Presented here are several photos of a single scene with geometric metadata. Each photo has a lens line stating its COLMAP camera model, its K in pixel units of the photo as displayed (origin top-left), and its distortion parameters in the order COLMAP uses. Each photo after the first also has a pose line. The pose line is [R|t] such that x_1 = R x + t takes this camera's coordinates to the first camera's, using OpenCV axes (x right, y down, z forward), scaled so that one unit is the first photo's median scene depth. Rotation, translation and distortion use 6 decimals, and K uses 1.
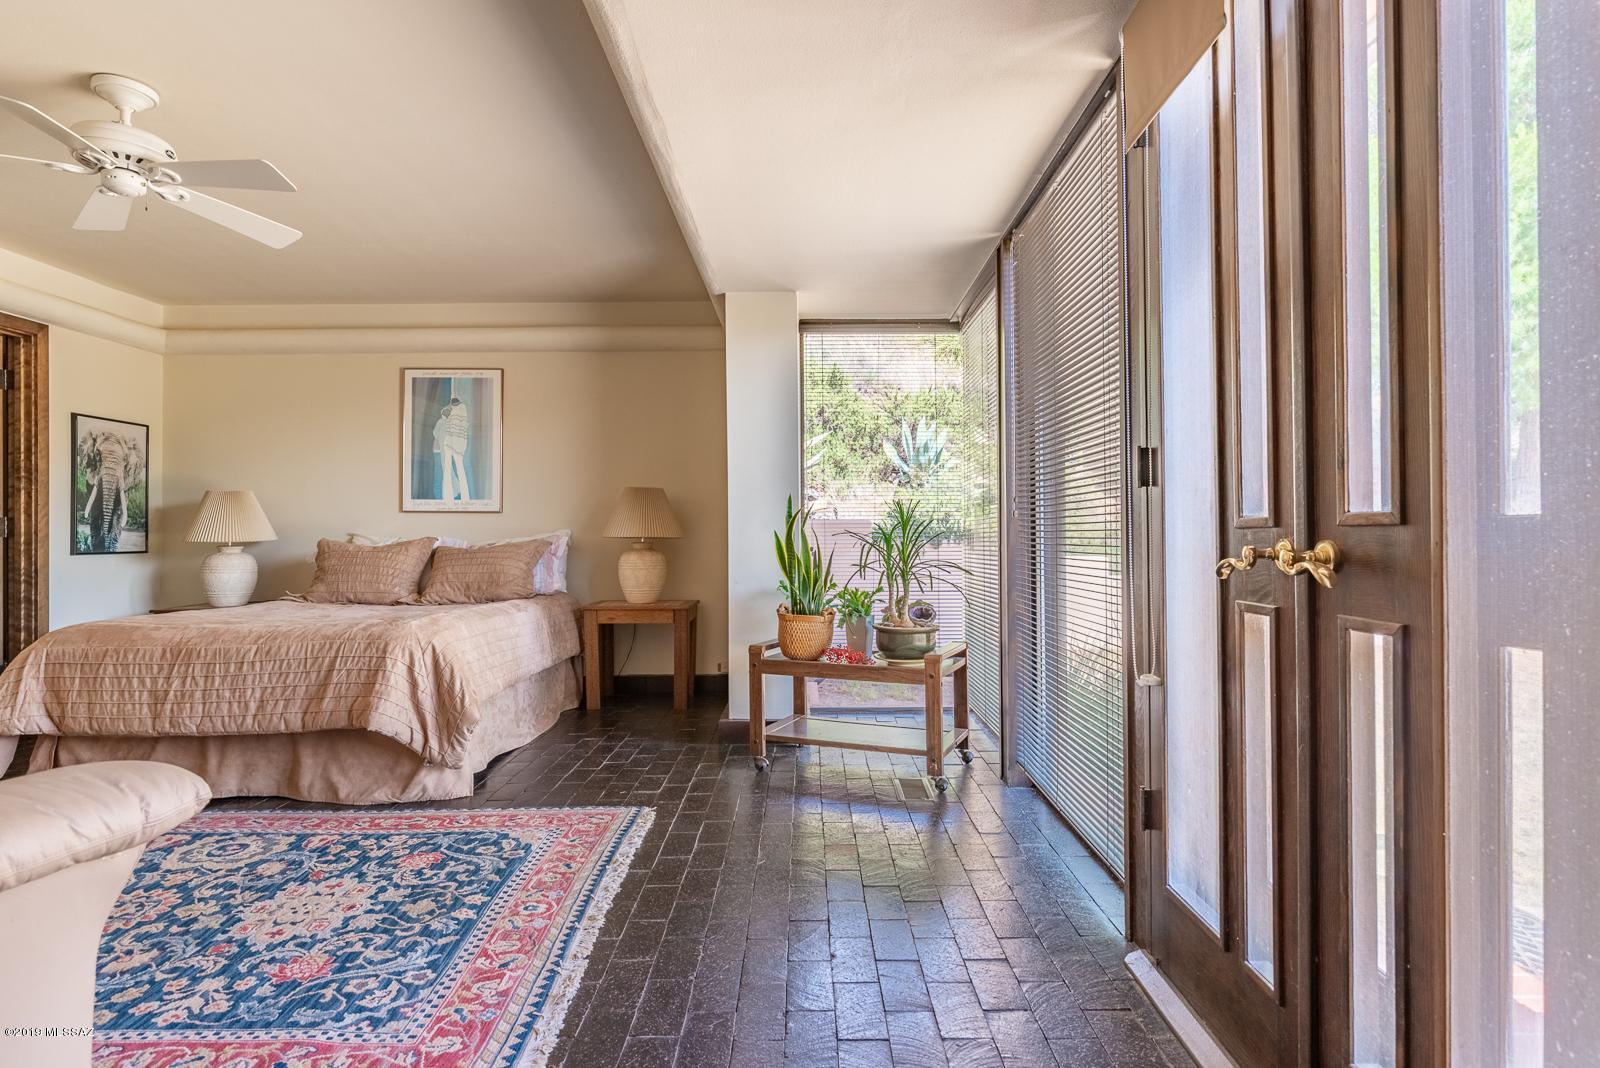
lens RADIAL K [[840.4, 0, 802.4], [0, 840.4, 530.9], [0, 0, 1]] dist [-0.002942, -0.000653]
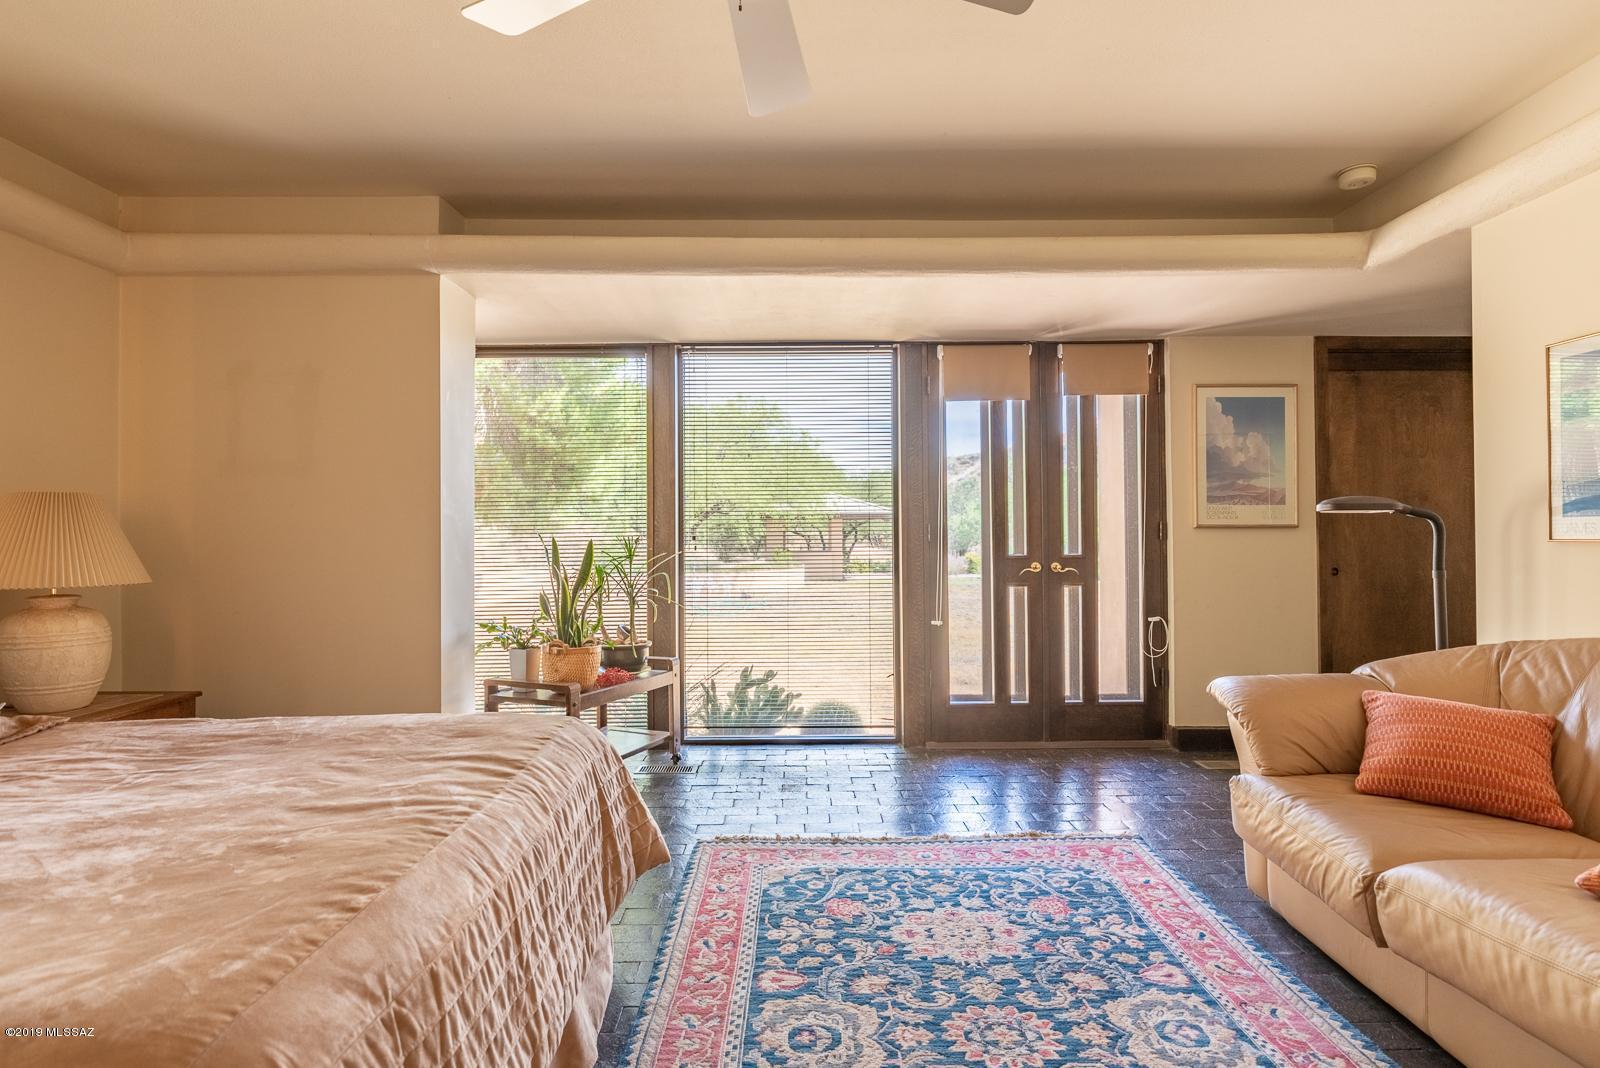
lens RADIAL K [[840.4, 0, 802.4], [0, 840.4, 530.9], [0, 0, 1]] dist [-0.002942, -0.000653]
pose [[0.001083, 0.013347, 0.999910, -1.395395], [-0.002891, 0.999907, -0.013344, -0.038166], [-0.999995, -0.002876, 0.001121, 1.007072]]
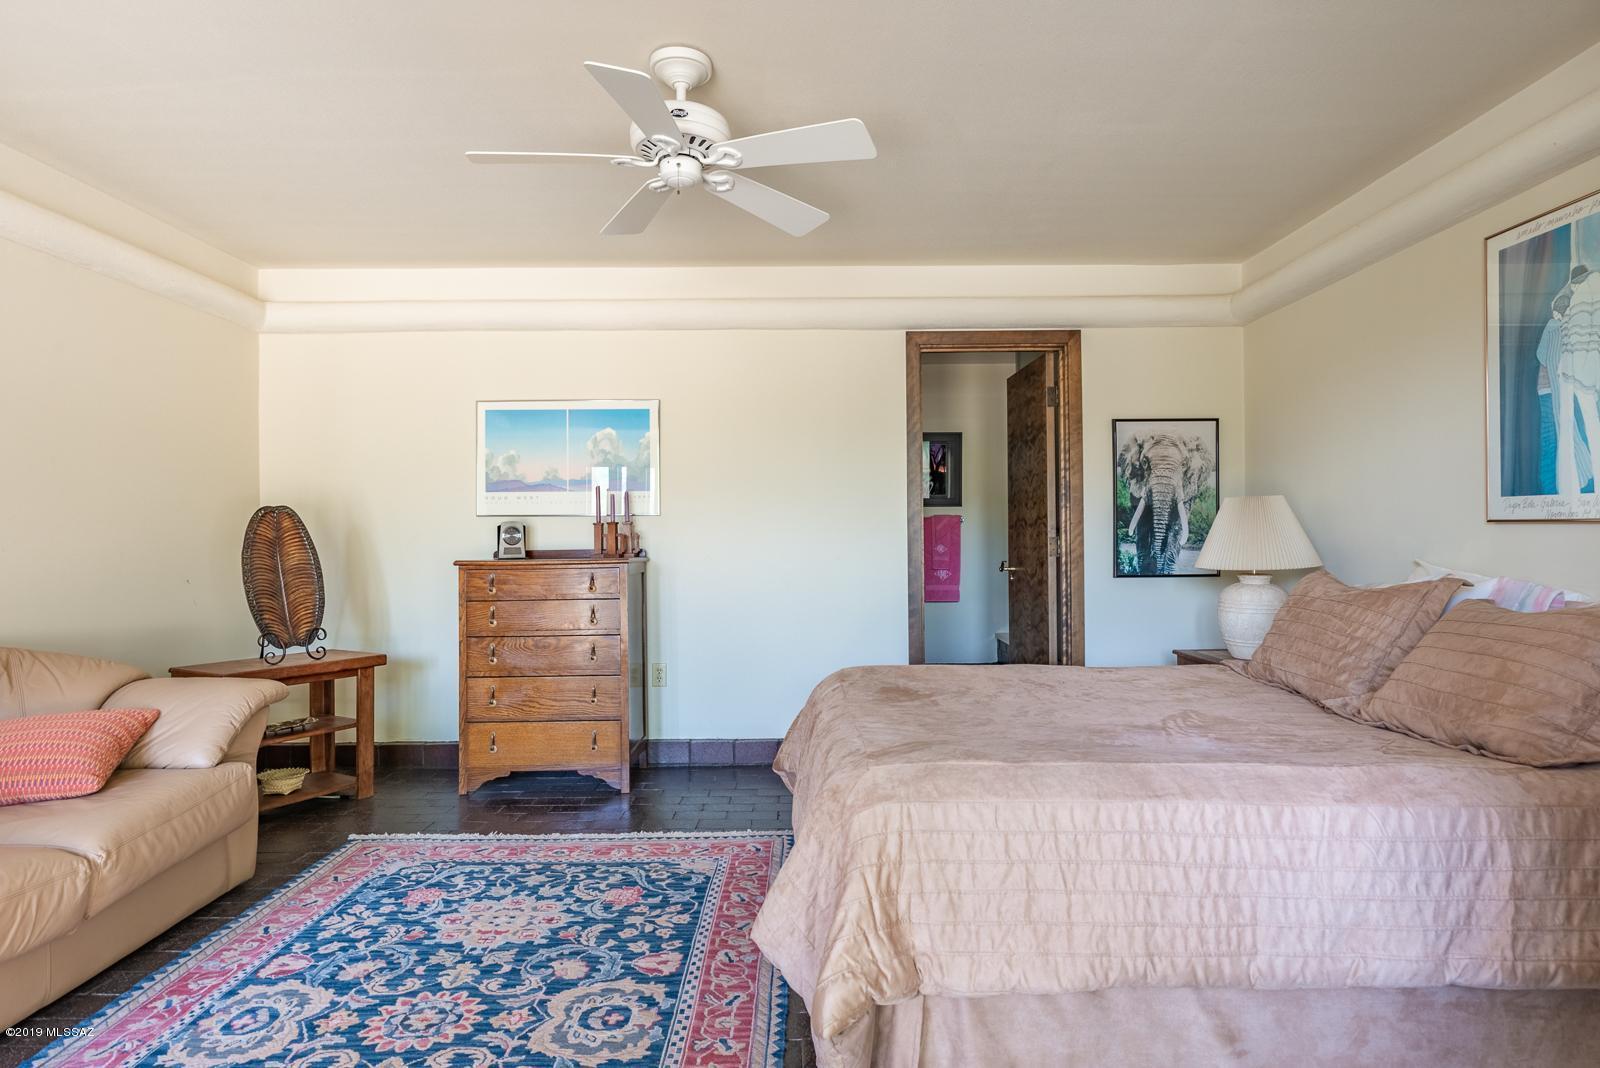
lens RADIAL K [[833.8, 0, 800.0], [0, 833.8, 534.0], [0, 0, 1]] dist [-0.031726, -0.000315]
pose [[-0.008690, 0.004807, -0.999951, 0.037349], [0.013954, 0.999892, 0.004686, -0.047051], [0.999865, -0.013913, -0.008757, 1.179960]]
